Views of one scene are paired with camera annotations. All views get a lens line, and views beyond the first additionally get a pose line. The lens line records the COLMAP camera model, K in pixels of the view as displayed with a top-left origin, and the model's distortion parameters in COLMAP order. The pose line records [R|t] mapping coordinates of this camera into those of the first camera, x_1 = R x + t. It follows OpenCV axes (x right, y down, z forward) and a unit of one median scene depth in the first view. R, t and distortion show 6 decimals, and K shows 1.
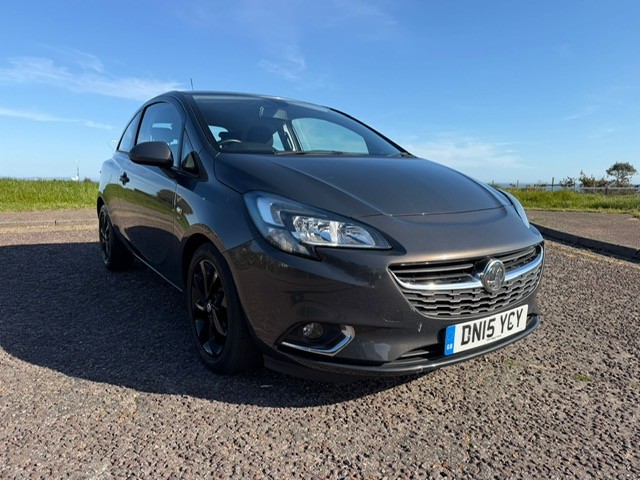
lens RADIAL K [[477.2, 0, 320.0], [0, 477.2, 240.0], [0, 0, 1]] dist [0.003709, -0.000213]
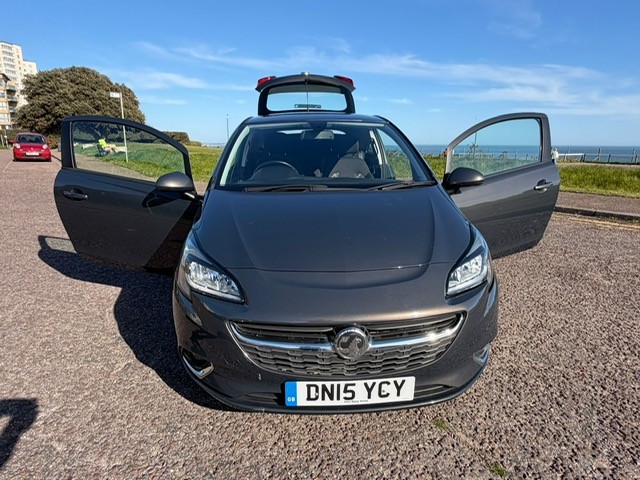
lens RADIAL K [[440.2, 0, 320.0], [0, 440.2, 240.0], [0, 0, 1]] dist [-0.019756, 0.000960]
pose [[0.835849, 0.116559, -0.536443, 0.784277], [-0.053601, 0.989858, 0.131560, -0.258200], [0.546337, -0.081210, 0.833619, 0.222236]]
